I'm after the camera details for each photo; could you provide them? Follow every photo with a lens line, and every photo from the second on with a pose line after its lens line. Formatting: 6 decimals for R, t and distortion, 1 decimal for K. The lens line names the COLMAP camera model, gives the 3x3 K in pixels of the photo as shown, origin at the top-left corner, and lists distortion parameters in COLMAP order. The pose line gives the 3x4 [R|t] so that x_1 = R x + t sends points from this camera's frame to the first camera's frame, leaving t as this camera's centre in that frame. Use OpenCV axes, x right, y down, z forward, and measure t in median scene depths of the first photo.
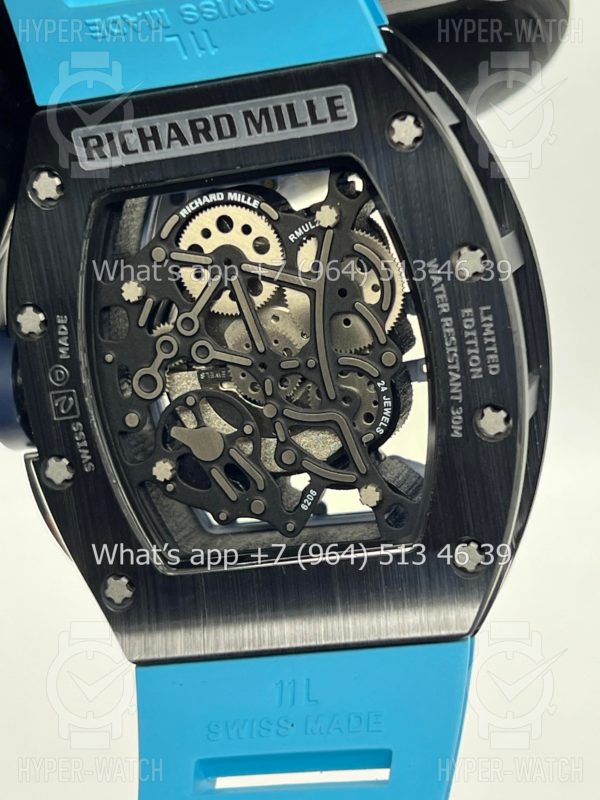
lens RADIAL K [[1884.3, 0, 301.3], [0, 1884.3, 397.3], [0, 0, 1]] dist [0.232382, -0.502615]
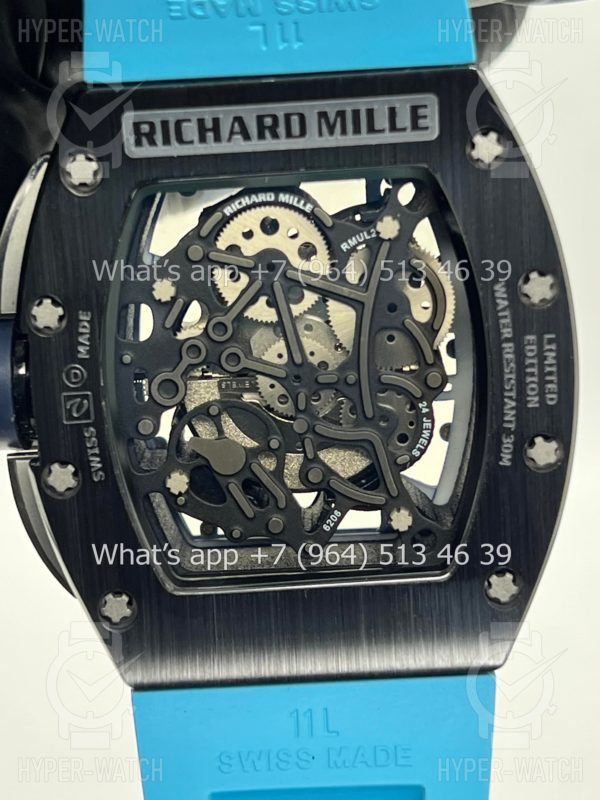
lens RADIAL K [[1884.3, 0, 301.3], [0, 1884.3, 397.3], [0, 0, 1]] dist [0.232382, -0.502615]
pose [[0.964678, 0.049863, 0.258670, -0.264306], [-0.059073, 0.997862, 0.027948, -0.033943], [-0.256723, -0.042242, 0.965561, 0.086688]]
